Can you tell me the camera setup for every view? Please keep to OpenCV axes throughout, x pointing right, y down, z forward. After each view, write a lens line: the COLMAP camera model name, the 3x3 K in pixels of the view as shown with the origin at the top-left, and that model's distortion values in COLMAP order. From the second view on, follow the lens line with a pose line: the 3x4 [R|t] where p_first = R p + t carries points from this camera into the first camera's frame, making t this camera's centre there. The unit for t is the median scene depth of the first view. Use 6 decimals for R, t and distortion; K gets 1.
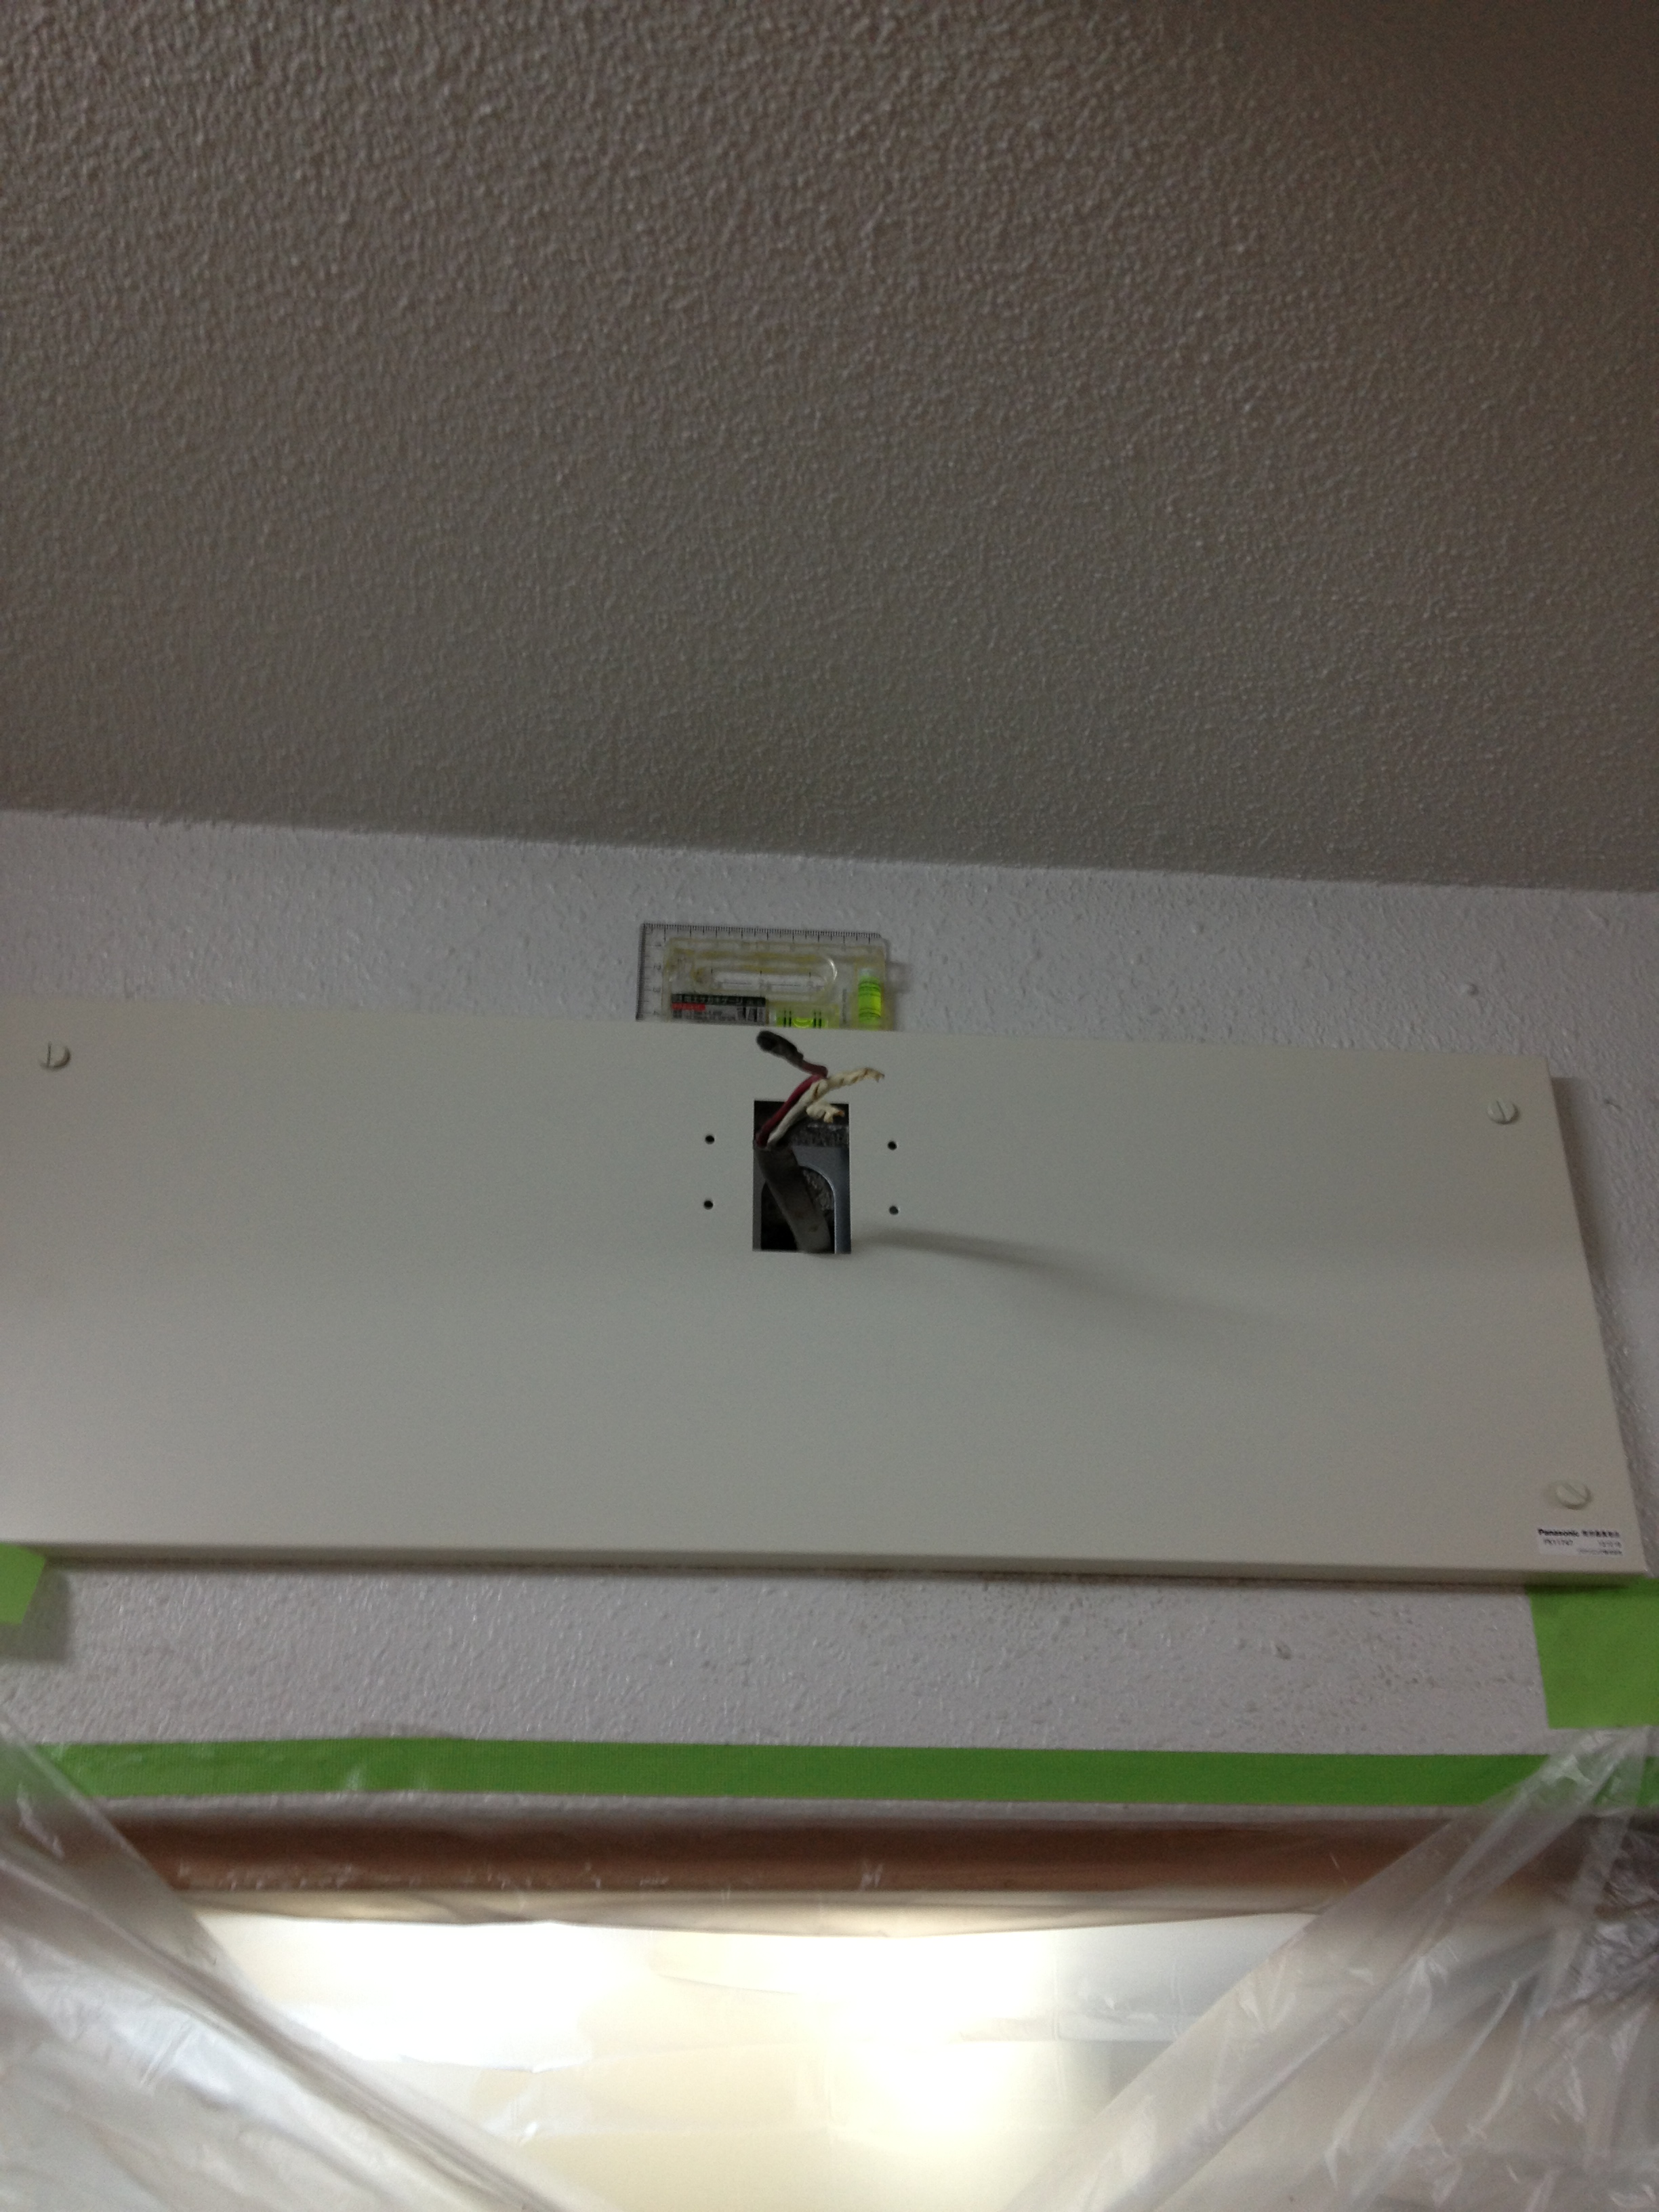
lens RADIAL K [[2290.3, 0, 829.5], [0, 2290.3, 1106.0], [0, 0, 1]] dist [-0.002679, -0.284094]
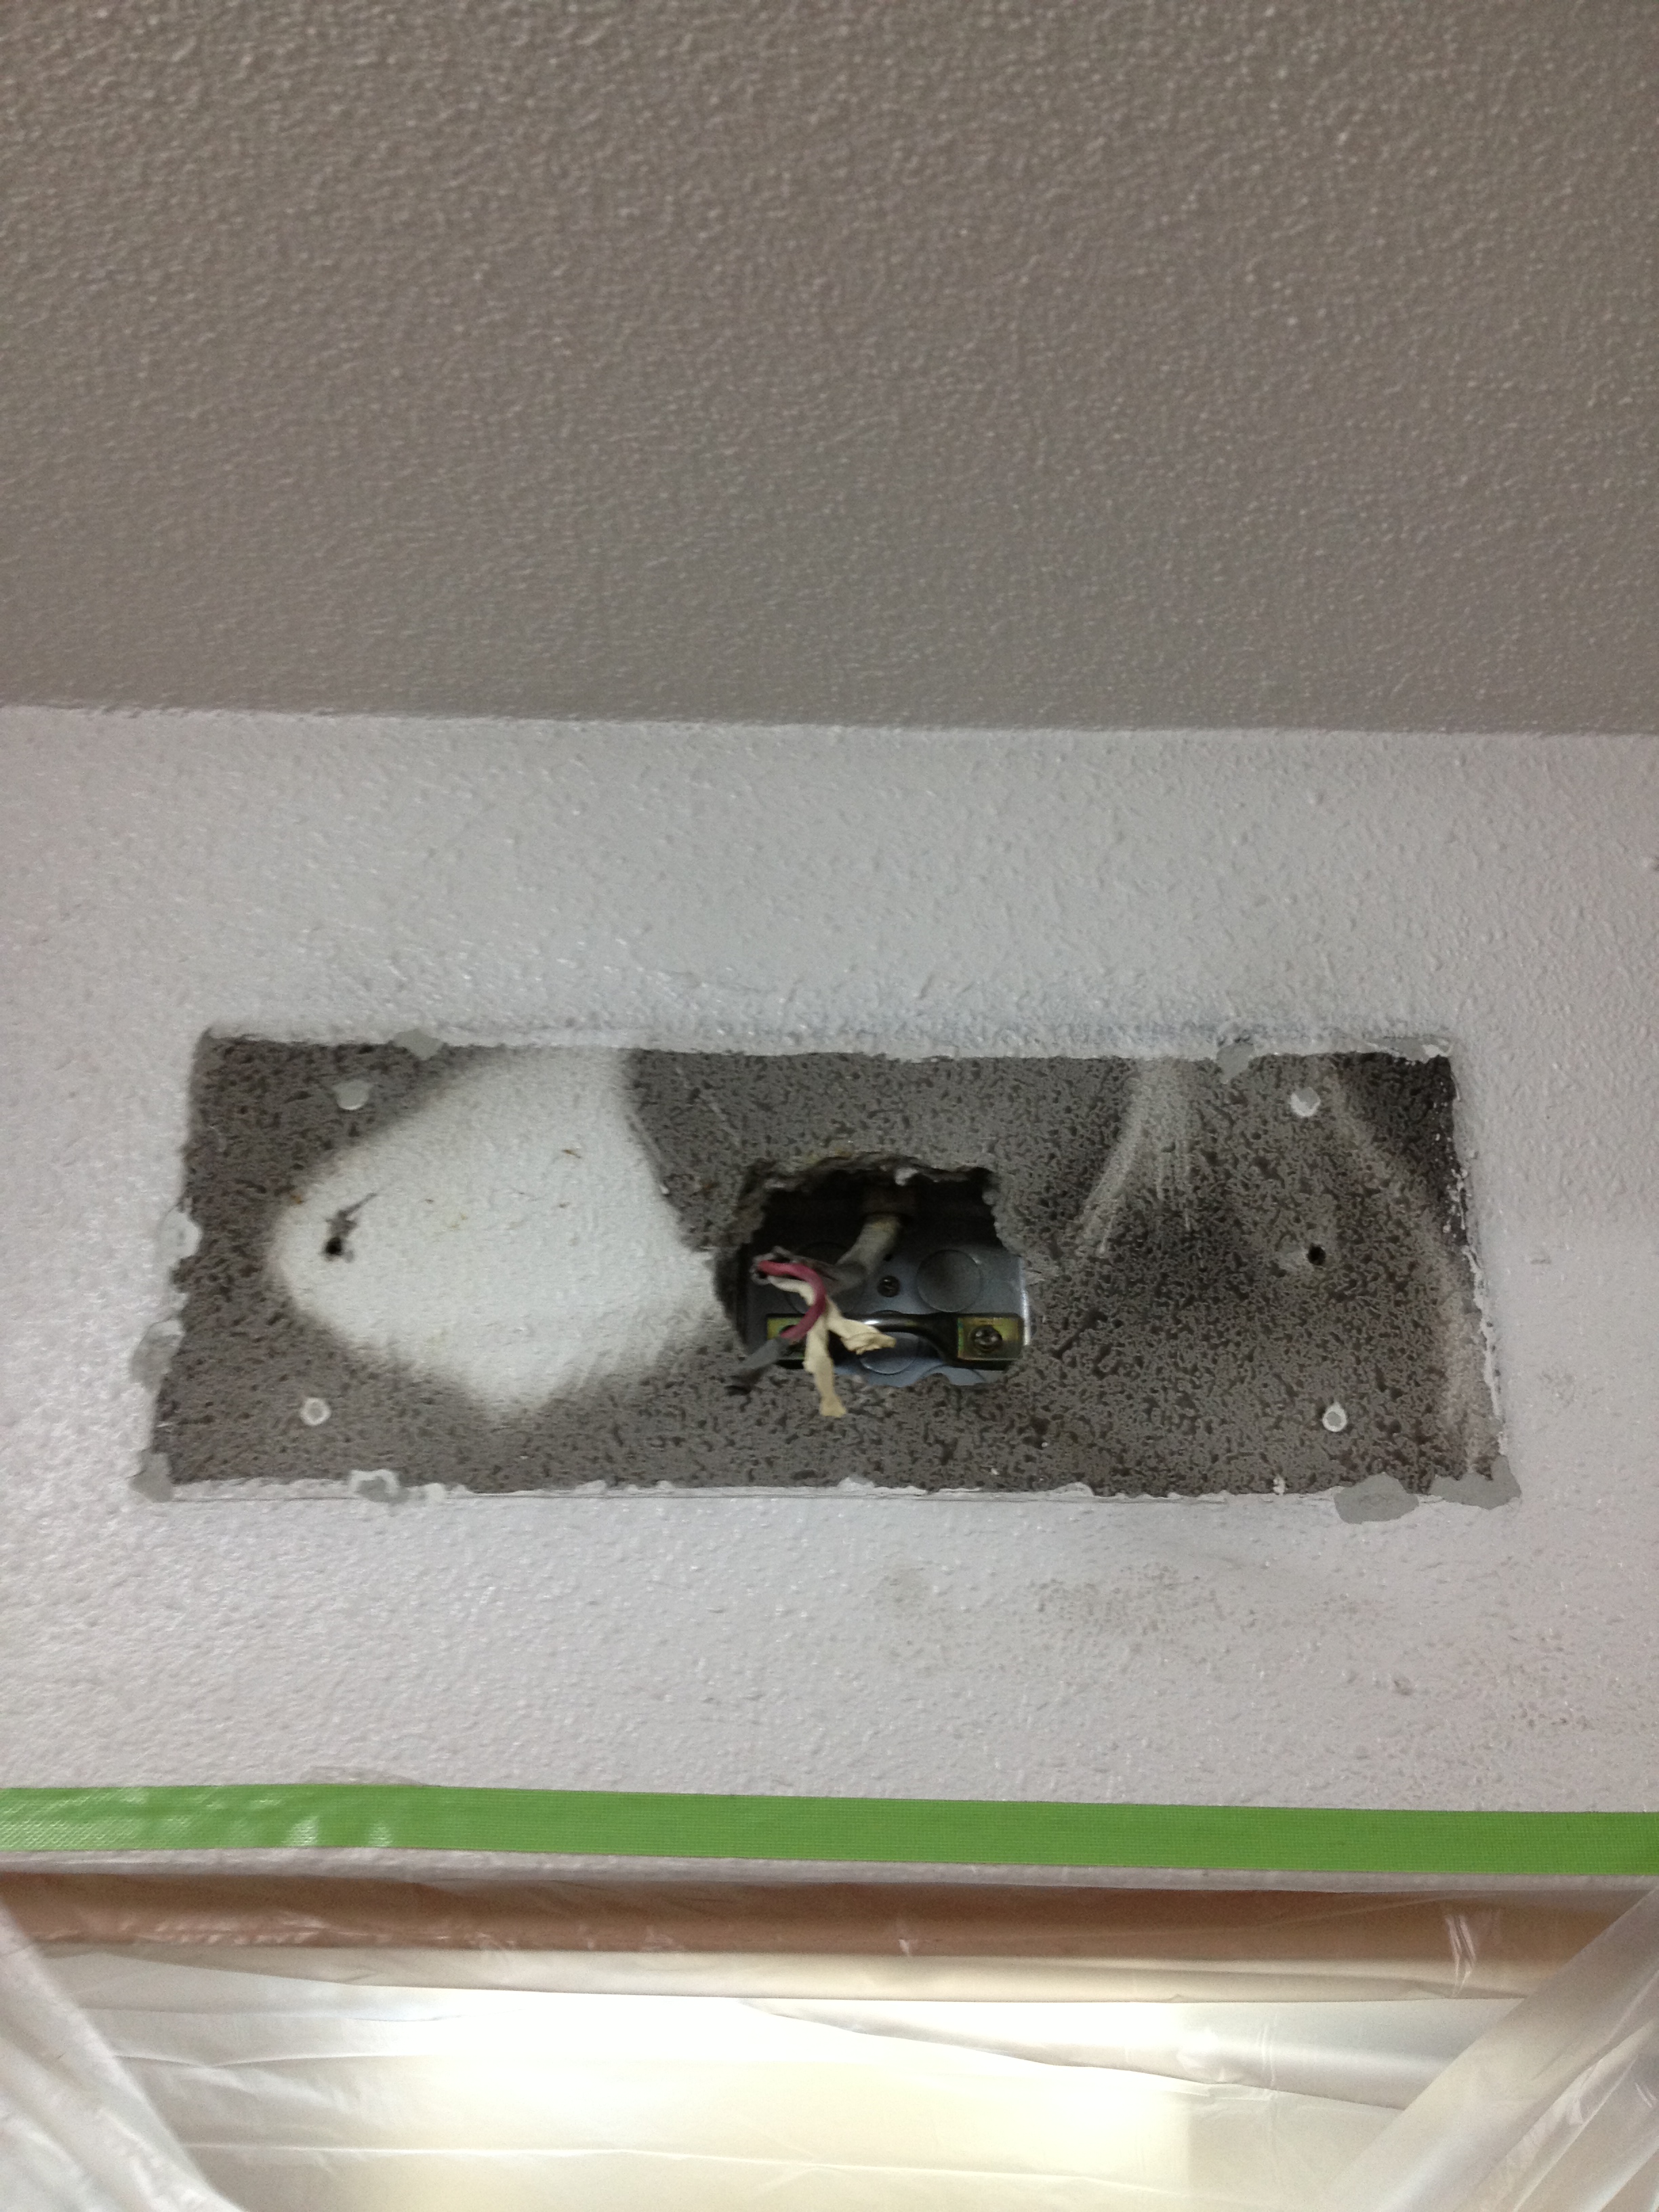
lens RADIAL K [[2234.9, 0, 825.1], [0, 2234.9, 1142.5], [0, 0, 1]] dist [-0.001661, -0.142467]
pose [[0.994645, -0.012918, -0.102543, 0.076561], [0.023038, 0.994907, 0.098125, -0.043590], [0.100753, -0.099962, 0.989877, 0.196971]]
